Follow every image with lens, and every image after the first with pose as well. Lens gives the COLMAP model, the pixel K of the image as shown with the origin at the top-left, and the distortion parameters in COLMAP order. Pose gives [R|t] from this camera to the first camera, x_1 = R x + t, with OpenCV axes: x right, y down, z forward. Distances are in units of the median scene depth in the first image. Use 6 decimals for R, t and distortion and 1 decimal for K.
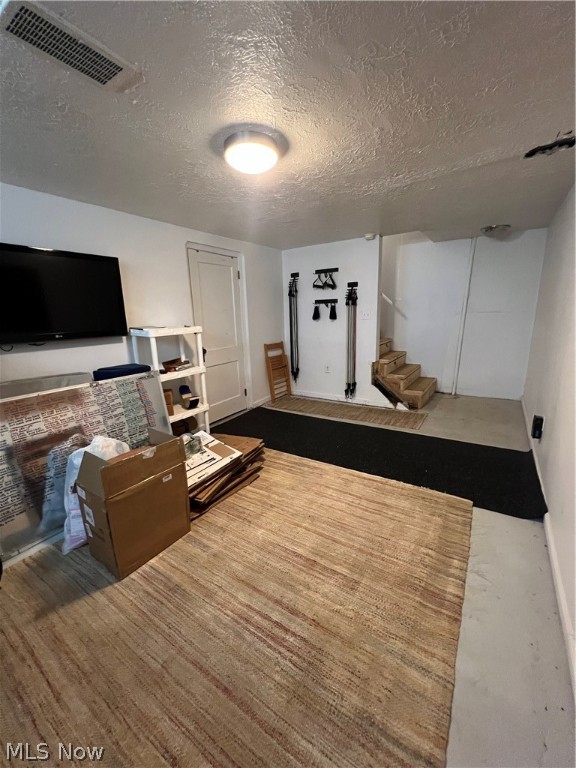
lens RADIAL K [[305.9, 0, 290.2], [0, 305.9, 382.5], [0, 0, 1]] dist [-0.005080, 0.000286]
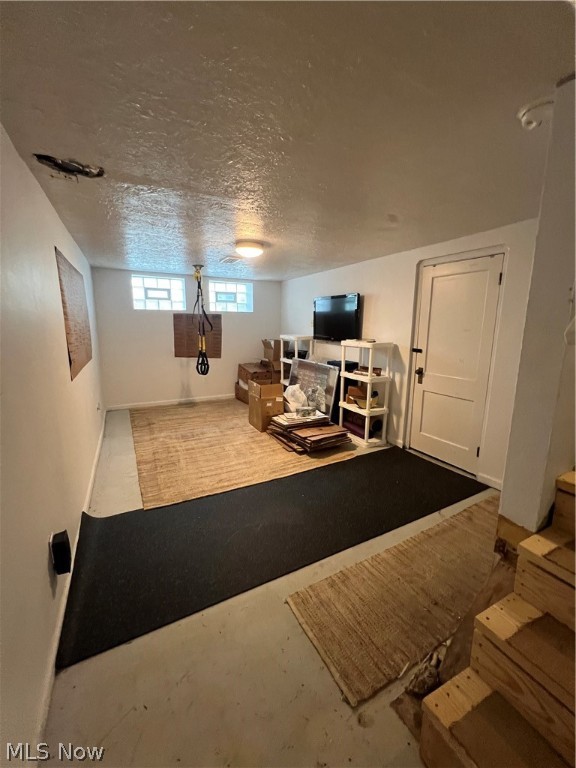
lens RADIAL K [[305.9, 0, 290.2], [0, 305.9, 382.5], [0, 0, 1]] dist [-0.005080, 0.000286]
pose [[-0.477997, 0.187918, -0.858024, 0.903541], [-0.192379, 0.930731, 0.311014, -0.360546], [0.857035, 0.313730, -0.408735, 1.320927]]
